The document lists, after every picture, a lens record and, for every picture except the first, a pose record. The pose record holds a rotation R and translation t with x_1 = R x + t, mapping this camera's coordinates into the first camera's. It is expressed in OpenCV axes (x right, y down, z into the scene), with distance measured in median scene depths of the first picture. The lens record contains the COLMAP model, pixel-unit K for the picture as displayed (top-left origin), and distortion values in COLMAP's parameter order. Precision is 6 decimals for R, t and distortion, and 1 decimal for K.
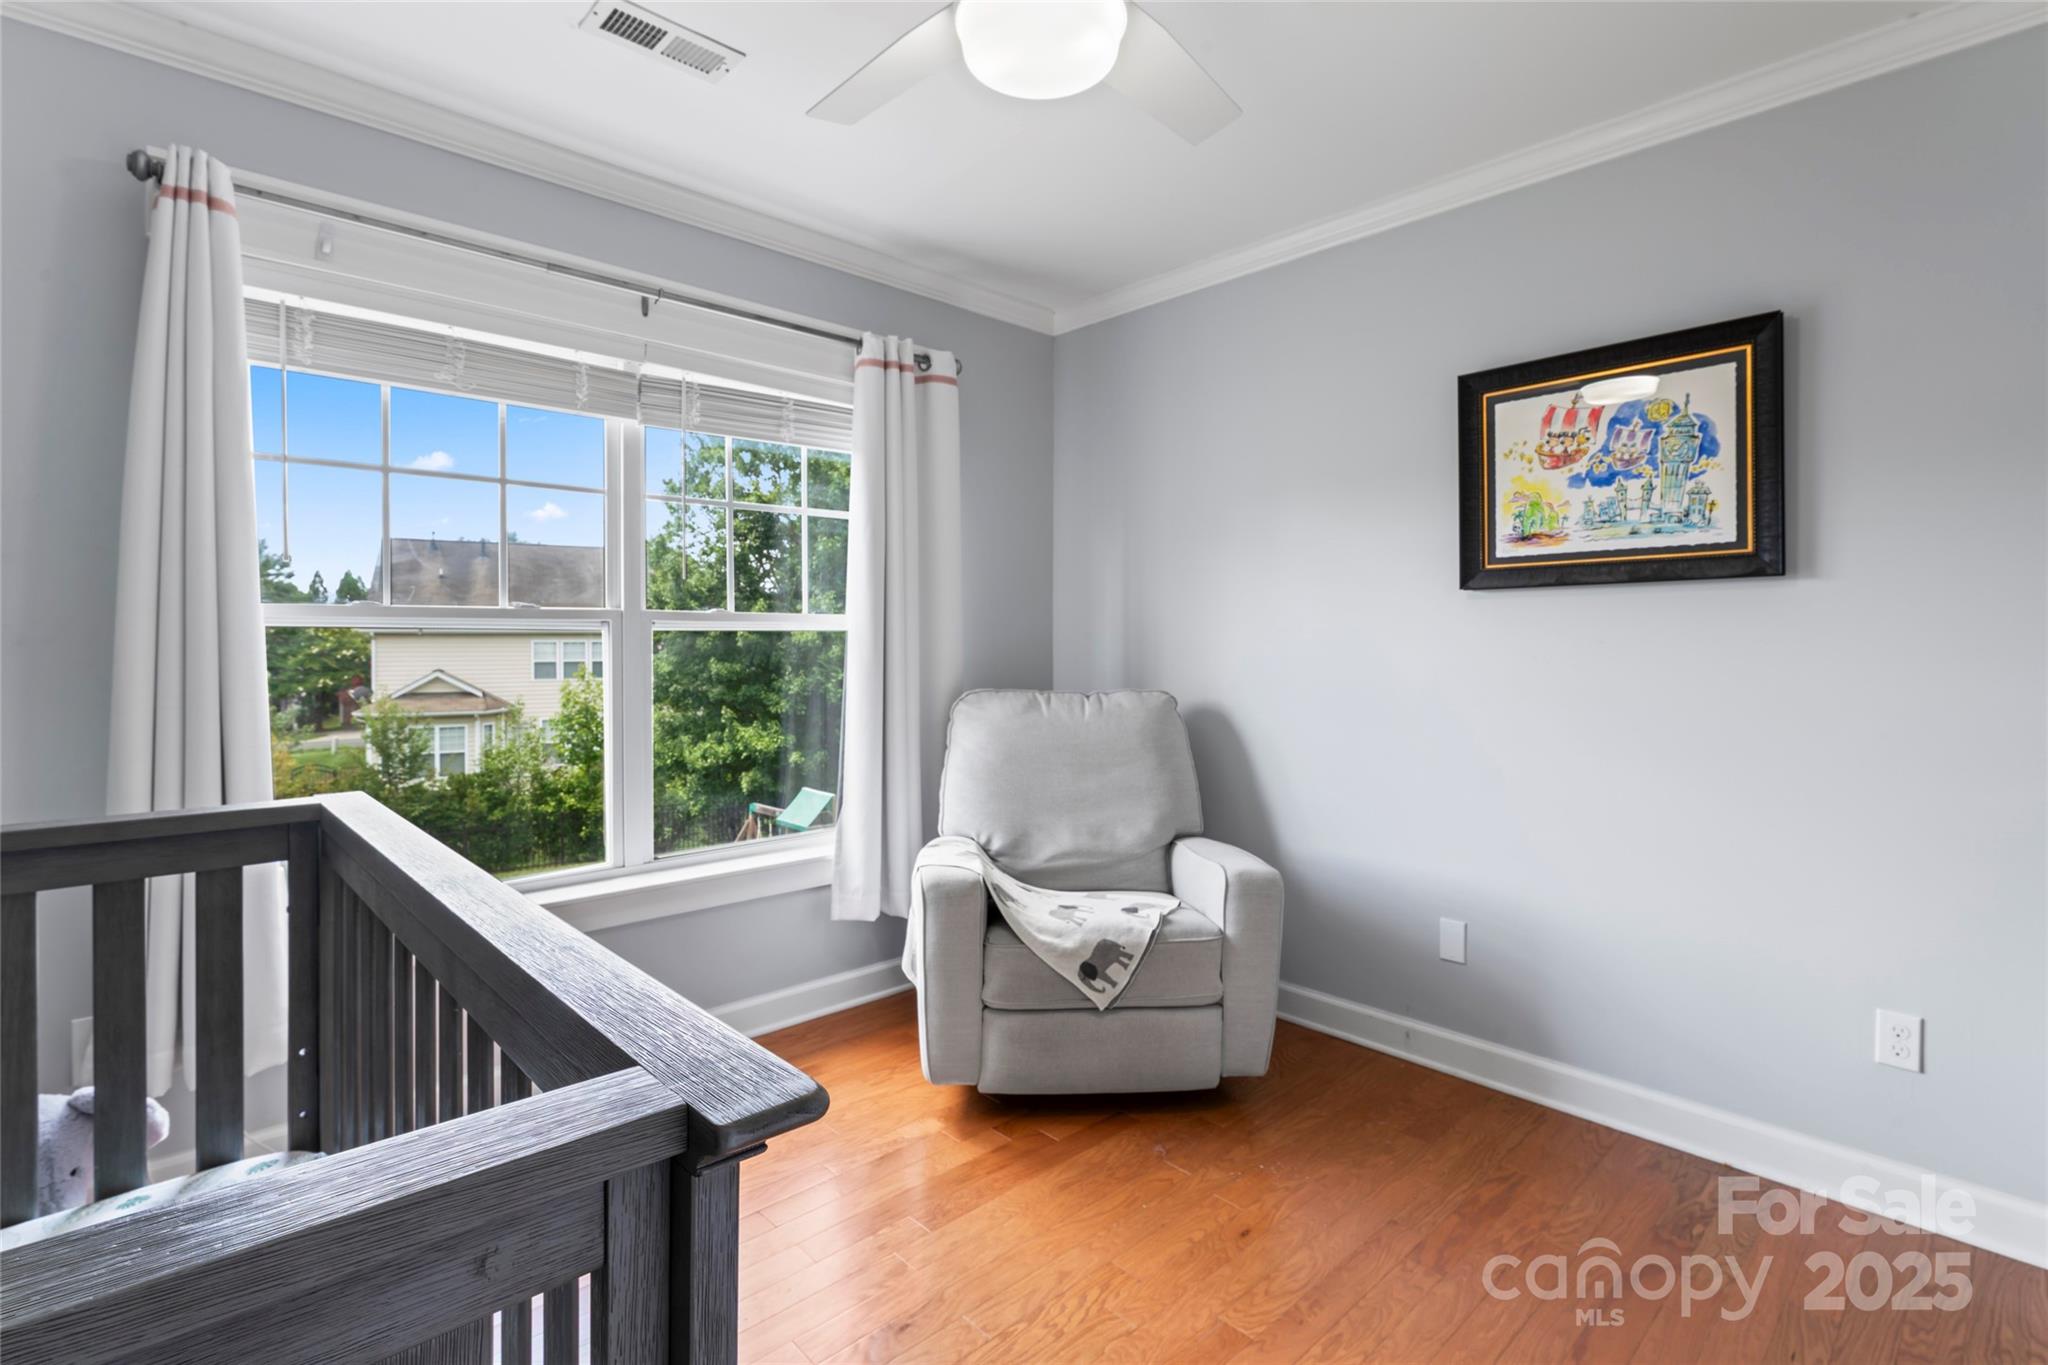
lens RADIAL K [[968.7, 0, 1013.1], [0, 968.7, 654.4], [0, 0, 1]] dist [-0.002197, 0.000434]
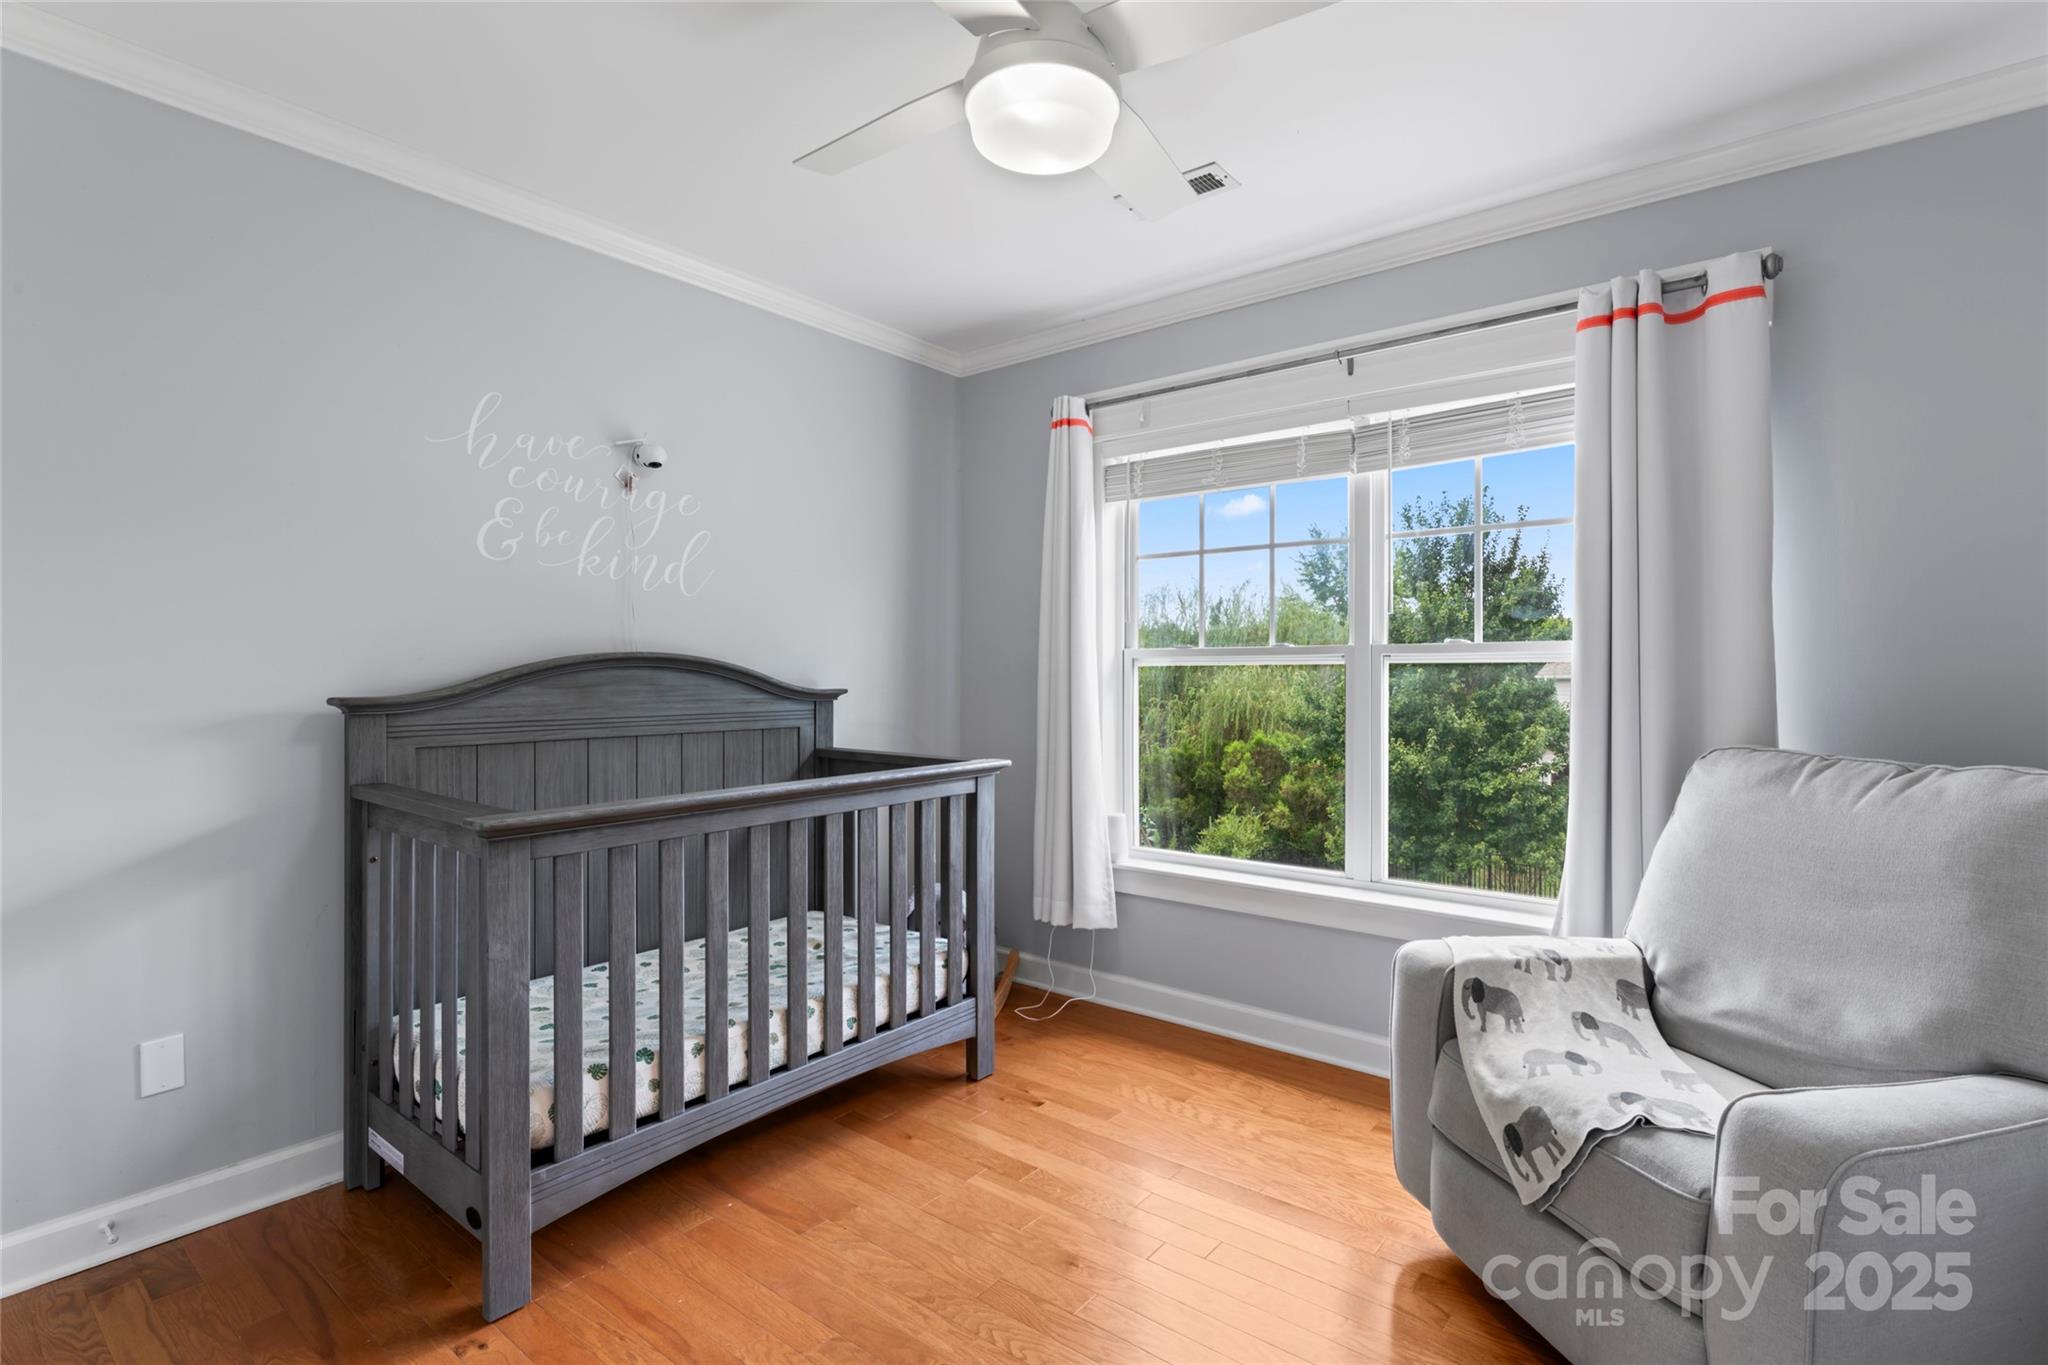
lens RADIAL K [[968.7, 0, 1023.1], [0, 968.7, 677.2], [0, 0, 1]] dist [-0.002197, 0.000434]
pose [[0.139132, 0.002726, -0.990270, 0.318226], [-0.018796, 0.999823, 0.000111, -0.001012], [0.990095, 0.018598, 0.139159, 0.238617]]
